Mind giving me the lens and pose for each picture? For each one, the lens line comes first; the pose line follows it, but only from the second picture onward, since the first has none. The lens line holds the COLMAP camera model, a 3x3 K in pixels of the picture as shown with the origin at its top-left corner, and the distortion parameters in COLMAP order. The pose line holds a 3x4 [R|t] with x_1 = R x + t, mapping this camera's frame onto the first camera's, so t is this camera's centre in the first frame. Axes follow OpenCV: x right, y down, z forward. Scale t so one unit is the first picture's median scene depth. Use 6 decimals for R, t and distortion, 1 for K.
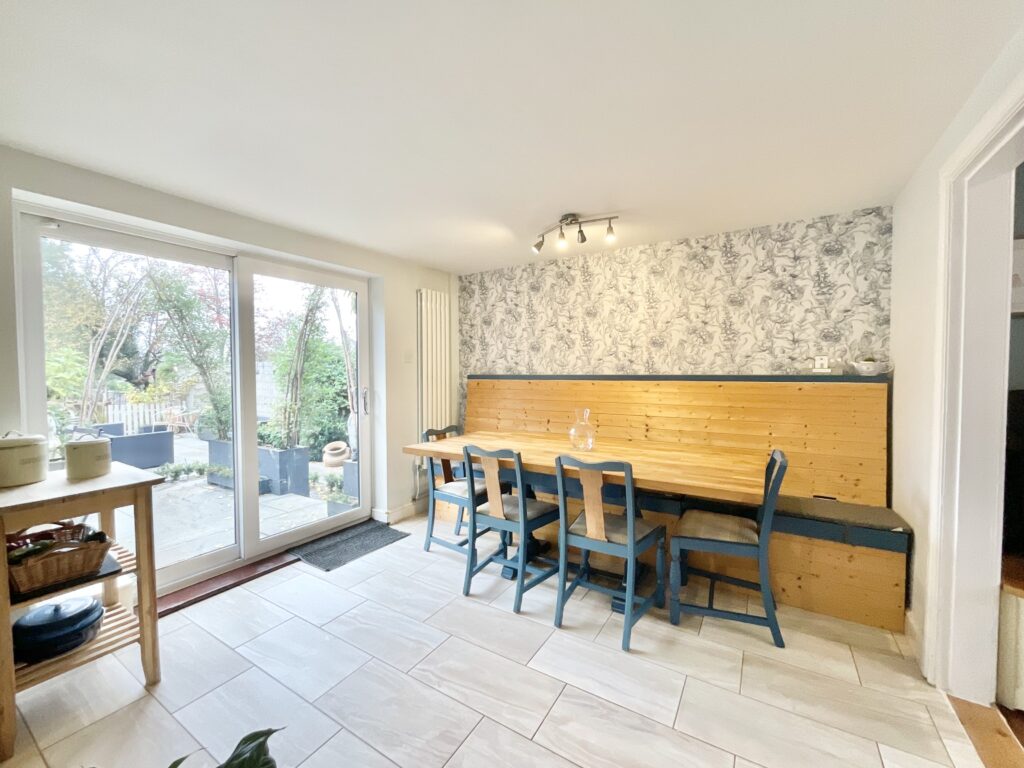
lens RADIAL K [[415.8, 0, 510.1], [0, 415.8, 384.8], [0, 0, 1]] dist [-0.002856, 0.001208]
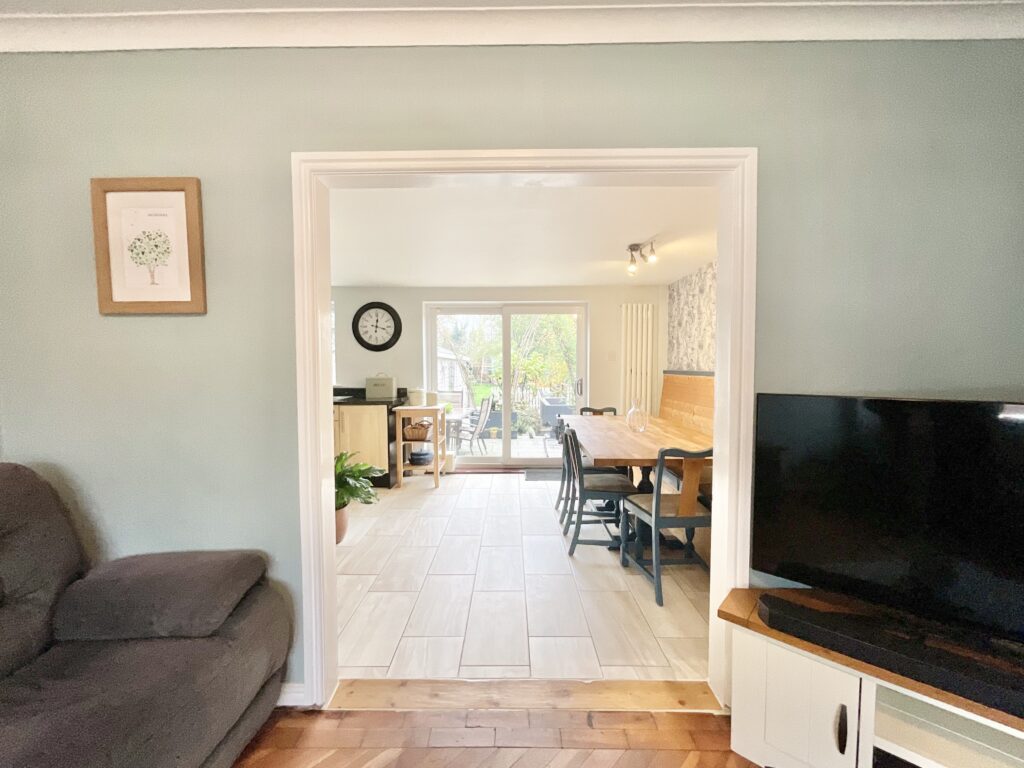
lens RADIAL K [[415.8, 0, 508.7], [0, 415.8, 382.5], [0, 0, 1]] dist [-0.002856, 0.001208]
pose [[0.516774, 0.038550, -0.855254, 0.883824], [-0.028286, 0.999209, 0.027947, -0.011635], [0.855655, 0.009749, 0.517455, 0.015826]]
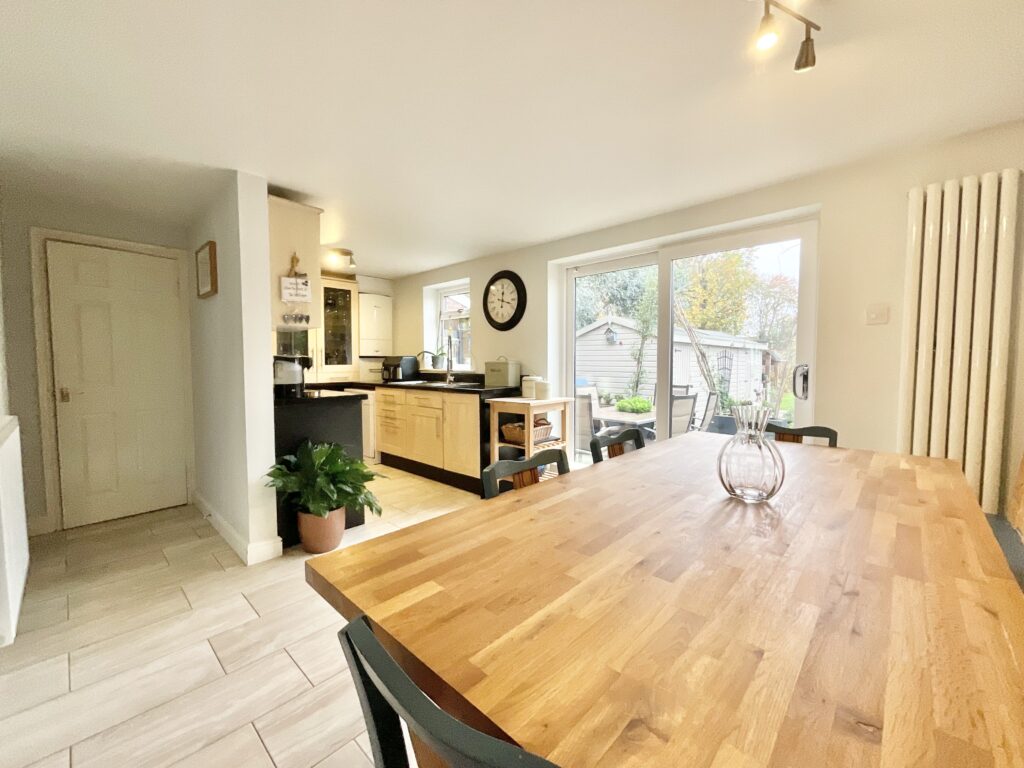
lens RADIAL K [[415.8, 0, 511.0], [0, 415.8, 382.8], [0, 0, 1]] dist [-0.002856, 0.001208]
pose [[-0.196623, 0.056113, -0.978872, 0.548921], [-0.028404, 0.997616, 0.062893, 0.010518], [0.980068, 0.040170, -0.194560, 0.717061]]
